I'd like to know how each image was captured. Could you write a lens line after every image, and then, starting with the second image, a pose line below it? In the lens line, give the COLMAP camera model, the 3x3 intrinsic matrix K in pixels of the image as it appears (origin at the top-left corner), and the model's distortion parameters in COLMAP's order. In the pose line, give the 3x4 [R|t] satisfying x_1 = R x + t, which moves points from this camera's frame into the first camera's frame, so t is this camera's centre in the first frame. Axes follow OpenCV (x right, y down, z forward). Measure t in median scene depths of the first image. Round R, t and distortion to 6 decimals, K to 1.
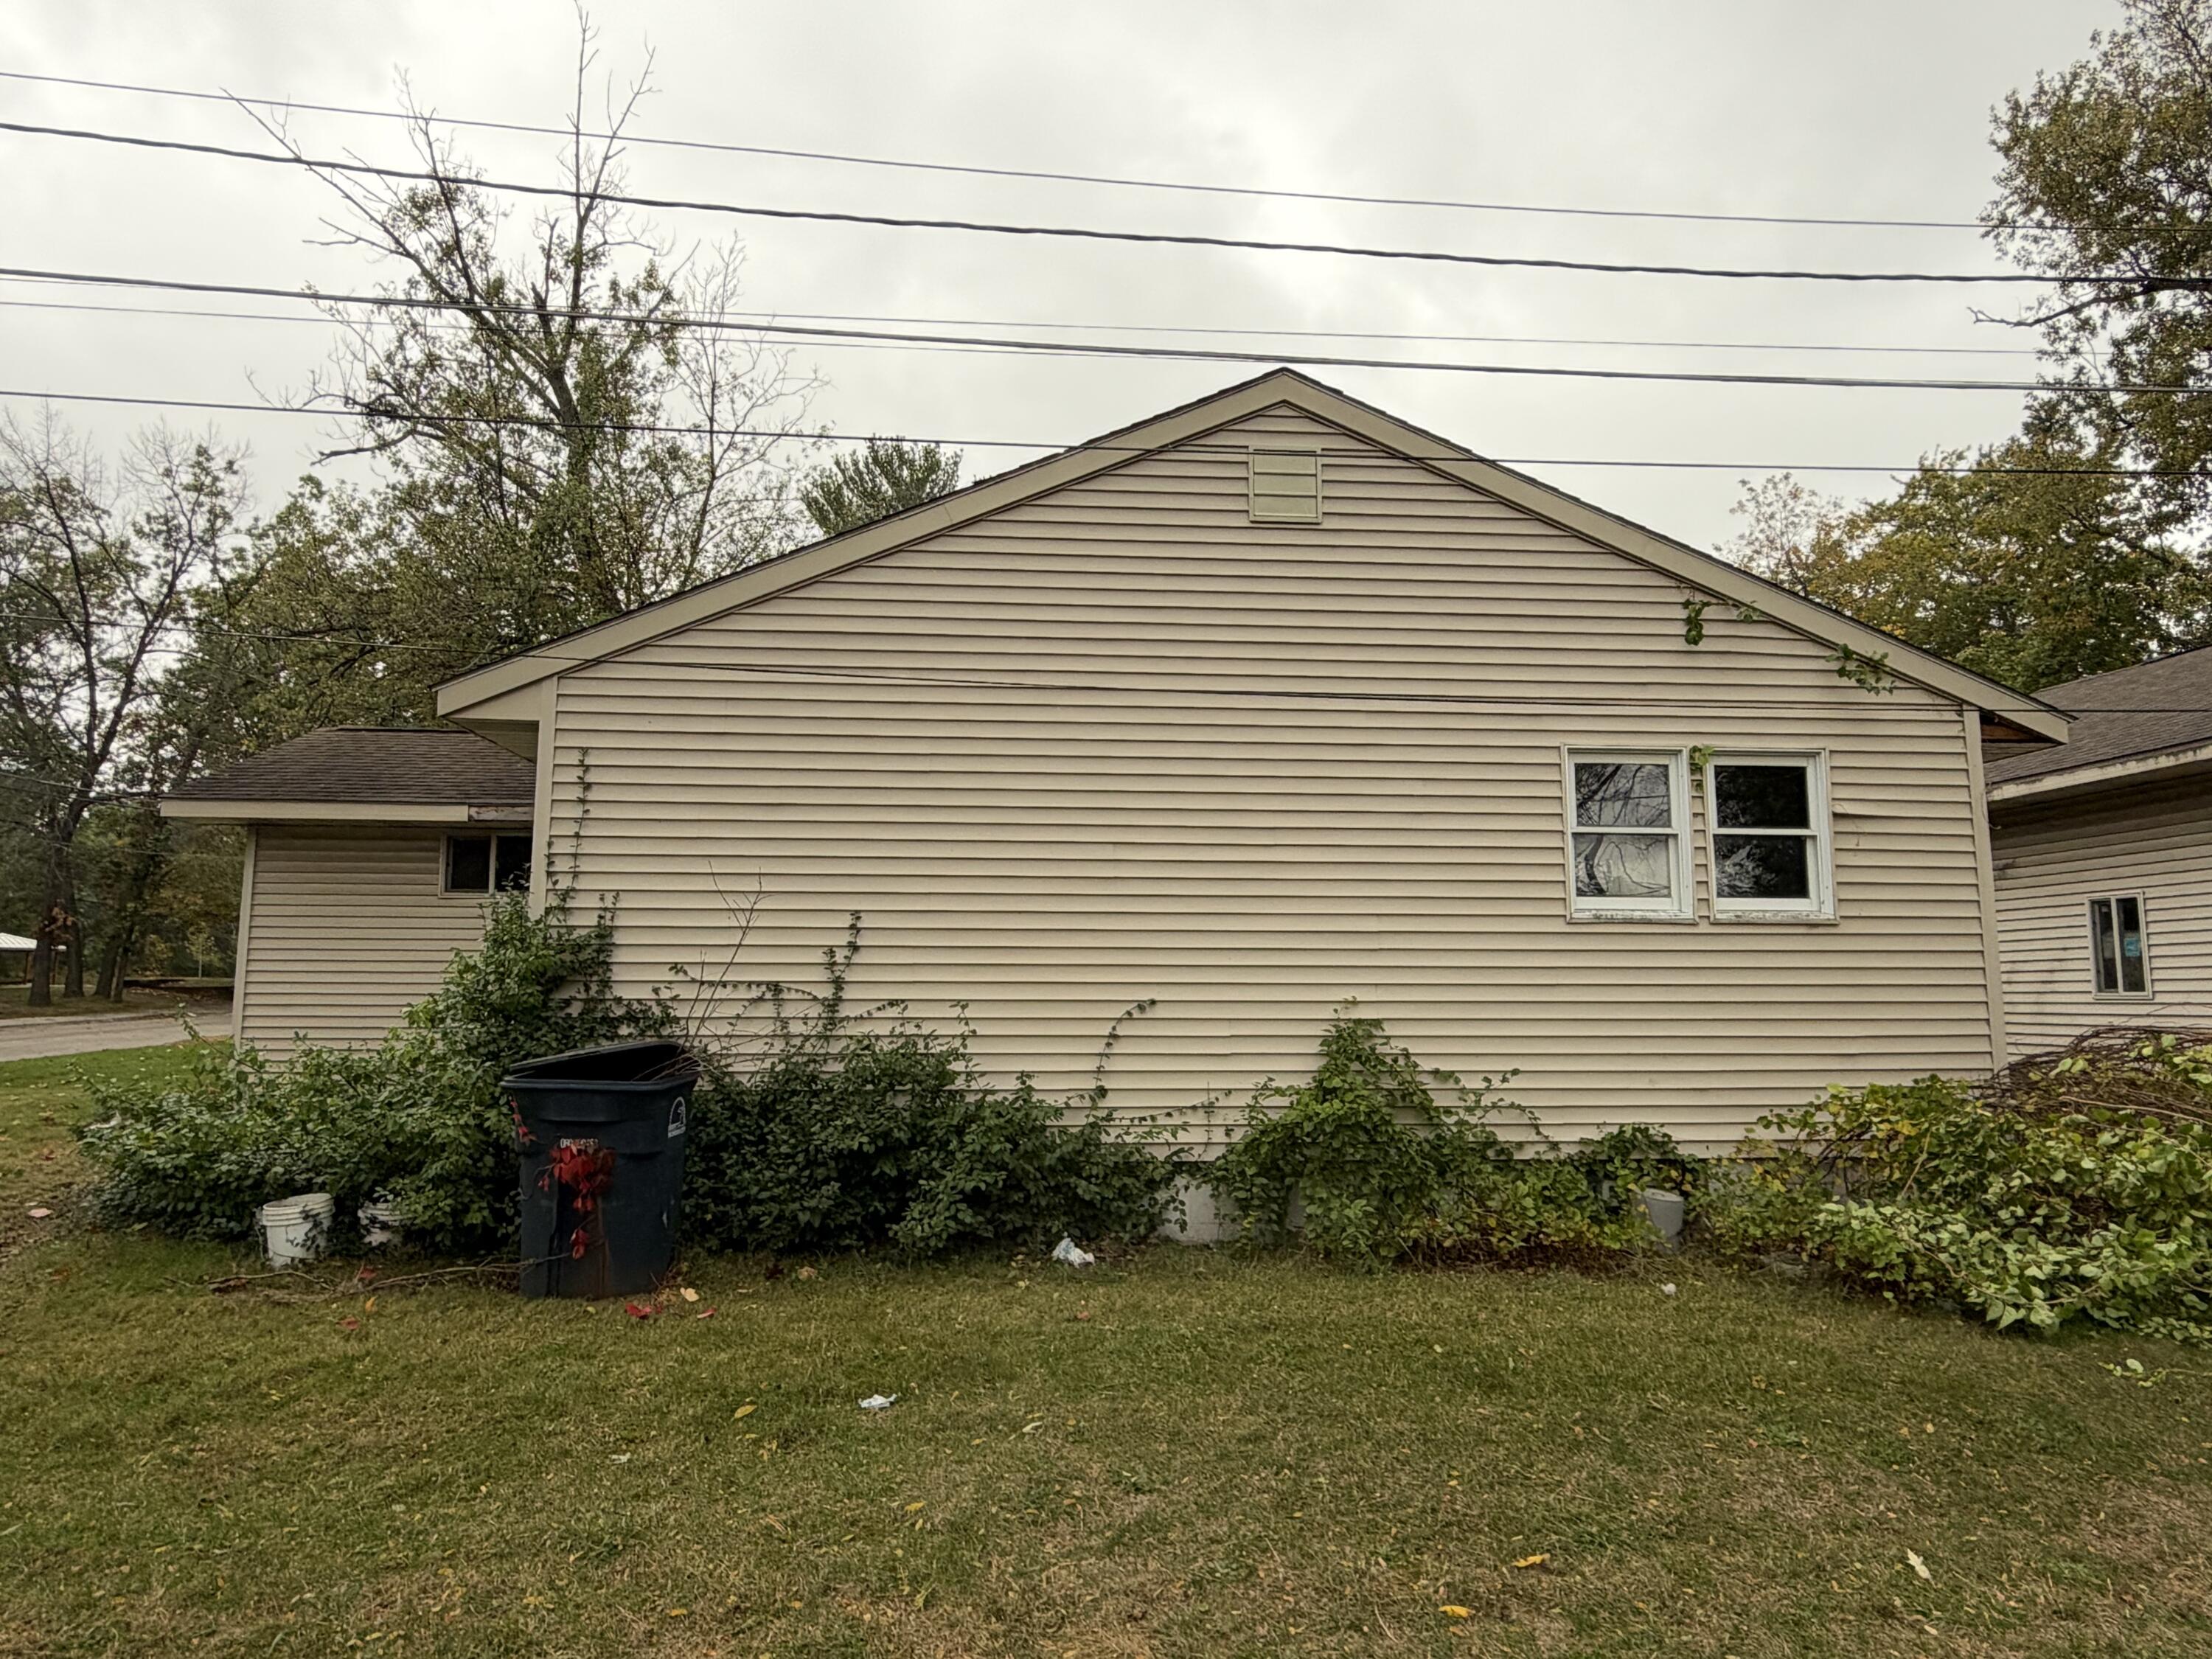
lens RADIAL K [[1360.3, 0, 1106.0], [0, 1360.3, 829.5], [0, 0, 1]] dist [0.005940, 0.001428]
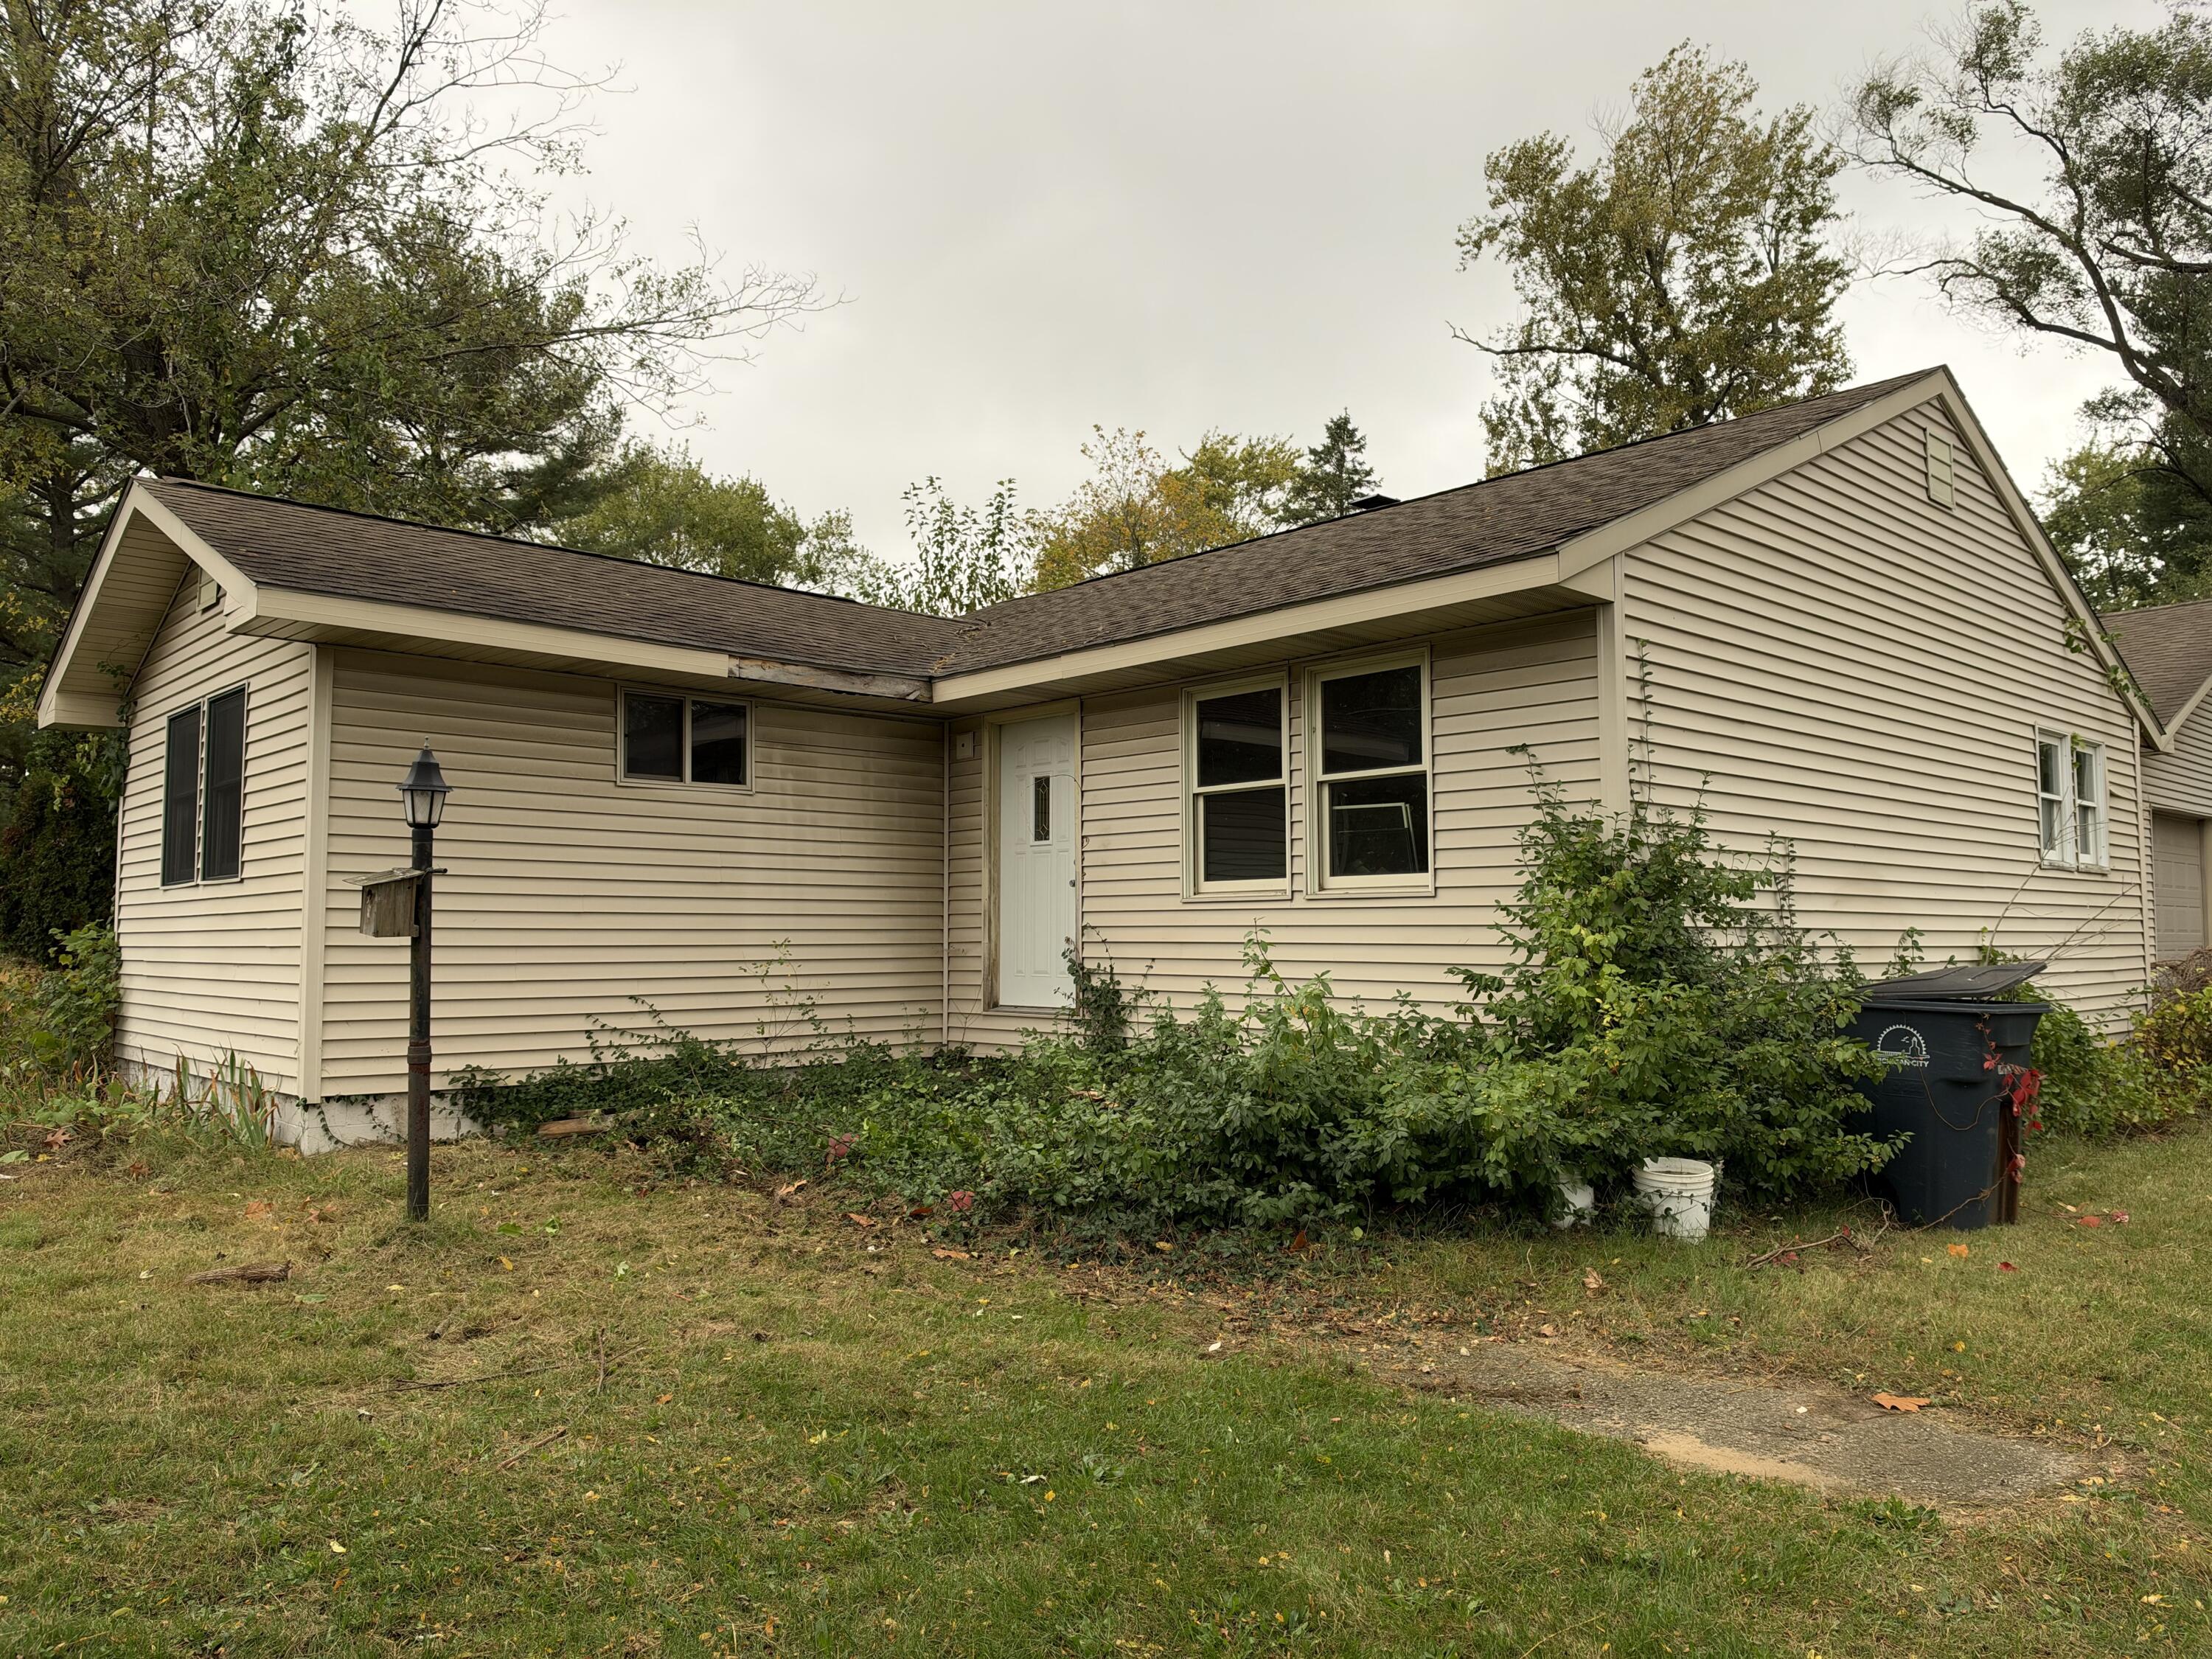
lens RADIAL K [[1592.2, 0, 1106.0], [0, 1592.2, 829.5], [0, 0, 1]] dist [-0.002274, -0.000971]
pose [[0.779639, 0.040060, 0.624946, -0.813556], [-0.068131, 0.997454, 0.021056, 0.039811], [-0.622512, -0.058994, 0.780384, 0.258898]]
